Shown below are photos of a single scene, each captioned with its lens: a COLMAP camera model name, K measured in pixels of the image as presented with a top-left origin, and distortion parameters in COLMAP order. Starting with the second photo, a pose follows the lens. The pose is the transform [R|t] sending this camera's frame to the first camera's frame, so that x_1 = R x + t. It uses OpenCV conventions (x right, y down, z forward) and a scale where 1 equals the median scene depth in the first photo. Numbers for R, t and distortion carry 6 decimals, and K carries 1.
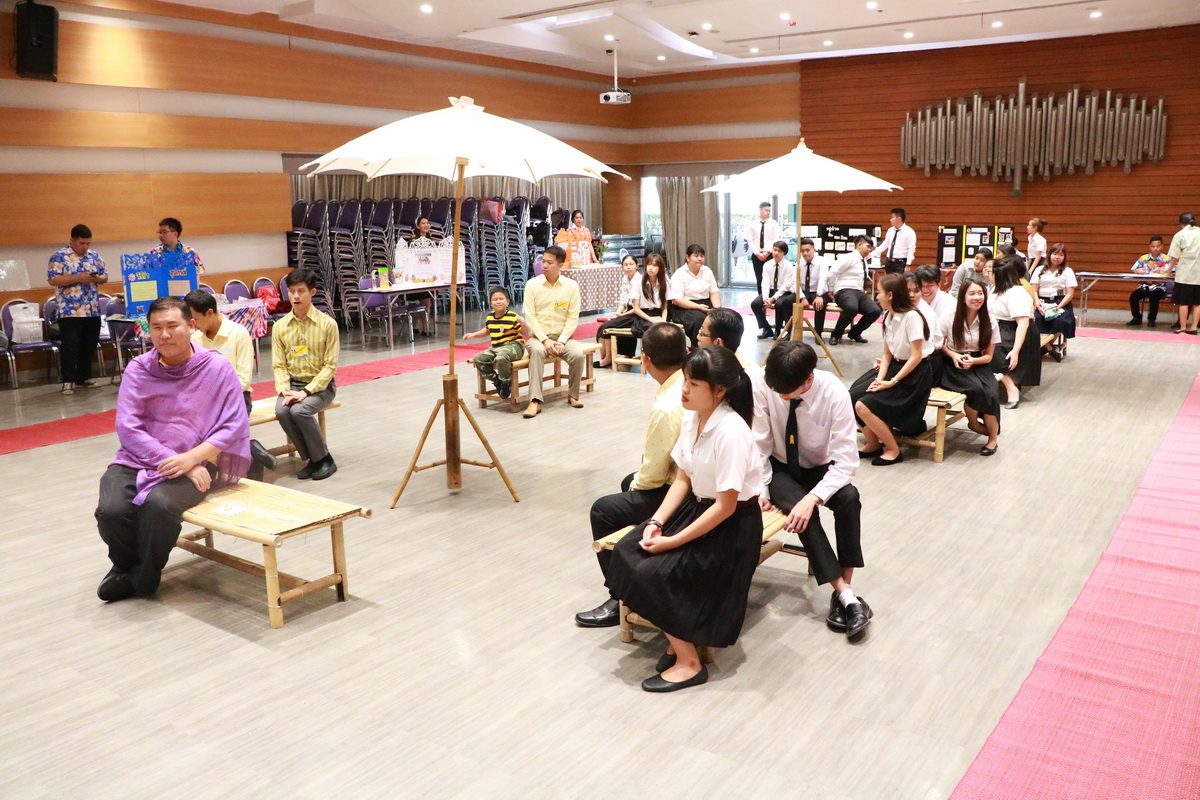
lens RADIAL K [[983.8, 0, 593.2], [0, 983.8, 412.9], [0, 0, 1]] dist [-0.206206, 0.186664]
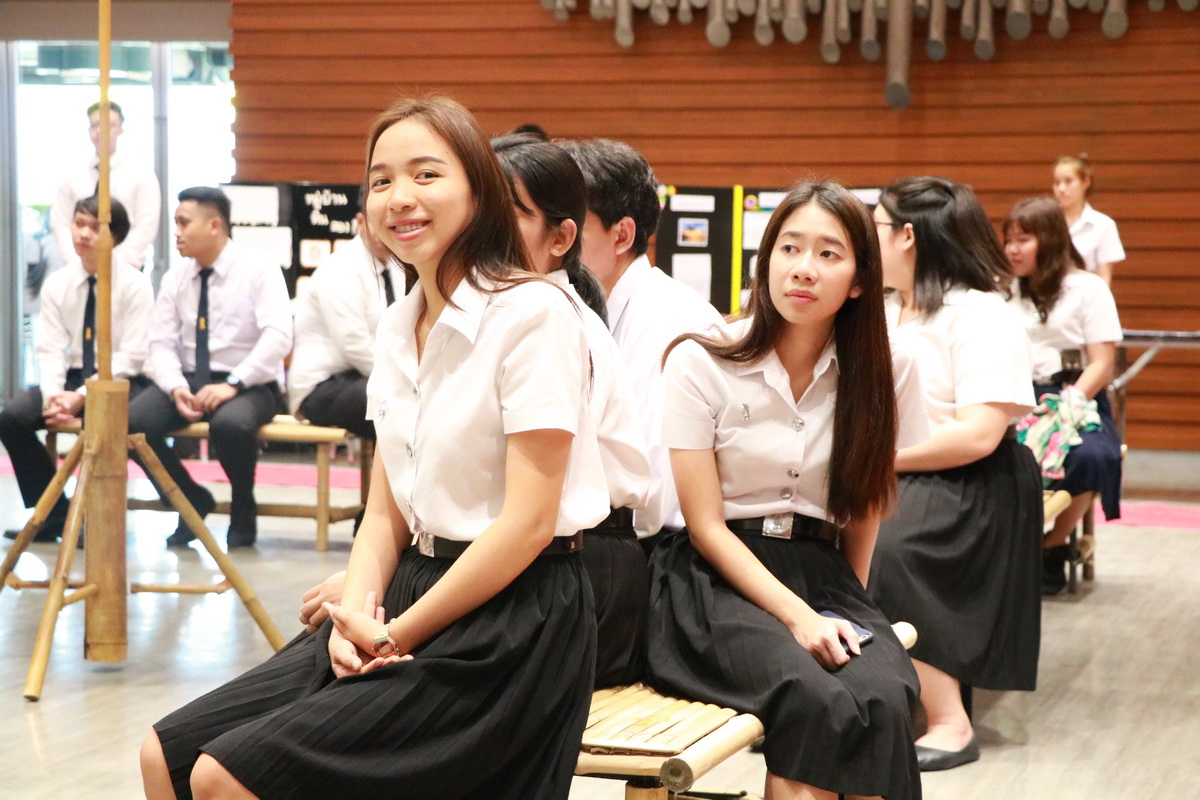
lens RADIAL K [[2827.3, 0, 600.0], [0, 2827.3, 400.0], [0, 0, 1]] dist [0.361450, 0.302611]
pose [[0.949821, 0.015217, 0.312423, 0.045756], [0.028322, 0.990529, -0.134349, -0.001441], [-0.311508, 0.136456, 0.940395, 0.118491]]
